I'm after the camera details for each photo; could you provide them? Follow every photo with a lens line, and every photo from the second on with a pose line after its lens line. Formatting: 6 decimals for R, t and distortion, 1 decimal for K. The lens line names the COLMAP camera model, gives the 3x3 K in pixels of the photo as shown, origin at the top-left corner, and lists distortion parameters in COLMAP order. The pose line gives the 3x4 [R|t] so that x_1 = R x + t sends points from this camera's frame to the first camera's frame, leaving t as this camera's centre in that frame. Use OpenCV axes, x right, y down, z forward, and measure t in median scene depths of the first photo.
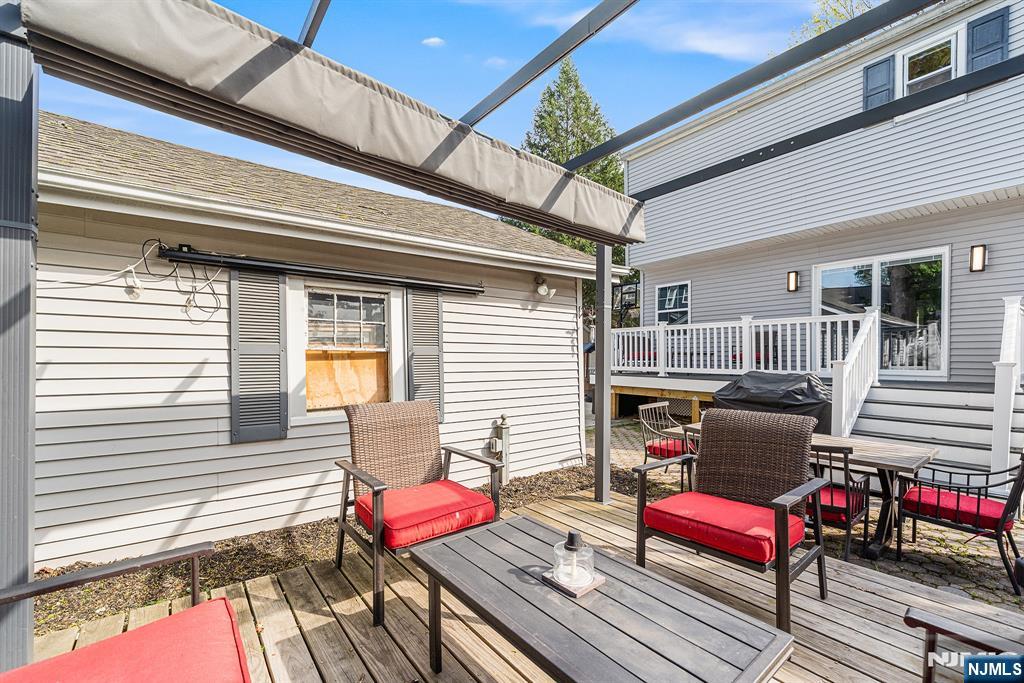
lens RADIAL K [[419.3, 0, 506.4], [0, 419.3, 360.8], [0, 0, 1]] dist [-0.009569, 0.001325]
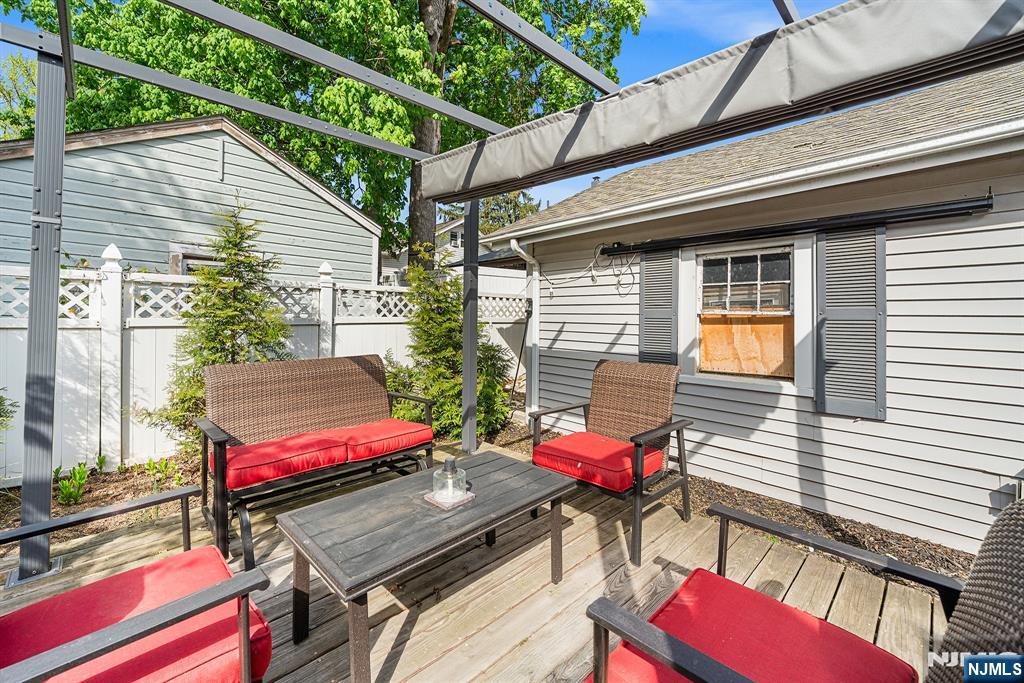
lens RADIAL K [[419.3, 0, 503.7], [0, 419.3, 319.2], [0, 0, 1]] dist [-0.009569, 0.001325]
pose [[0.098597, 0.000450, -0.995127, 0.512132], [-0.021815, 0.999761, -0.001710, -0.000613], [0.994888, 0.021877, 0.098583, 0.374237]]
